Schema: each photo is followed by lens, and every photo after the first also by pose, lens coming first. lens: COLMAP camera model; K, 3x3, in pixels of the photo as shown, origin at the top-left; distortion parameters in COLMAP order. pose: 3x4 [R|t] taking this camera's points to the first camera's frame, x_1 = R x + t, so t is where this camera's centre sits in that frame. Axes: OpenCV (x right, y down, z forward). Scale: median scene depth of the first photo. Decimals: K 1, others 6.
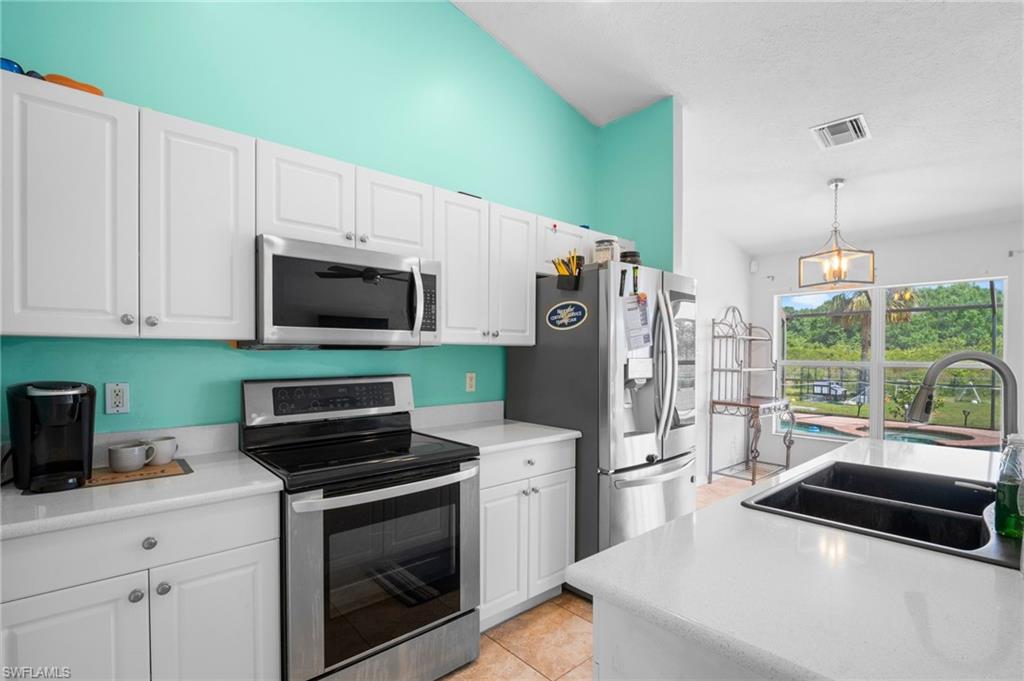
lens RADIAL K [[474.5, 0, 508.2], [0, 474.5, 360.6], [0, 0, 1]] dist [-0.002121, -0.005771]
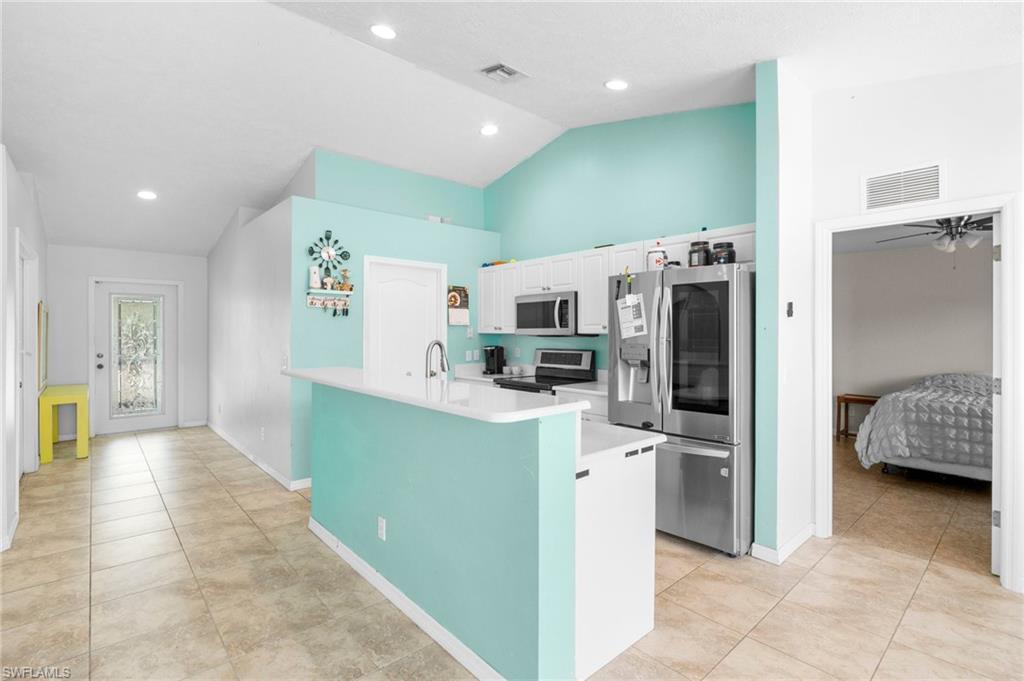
lens RADIAL K [[474.5, 0, 509.4], [0, 474.5, 333.9], [0, 0, 1]] dist [-0.002121, -0.005771]
pose [[-0.001476, -0.002034, -0.999997, 1.586137], [-0.015153, 0.999883, -0.002011, -0.024718], [0.999884, 0.015150, -0.001506, 0.659289]]
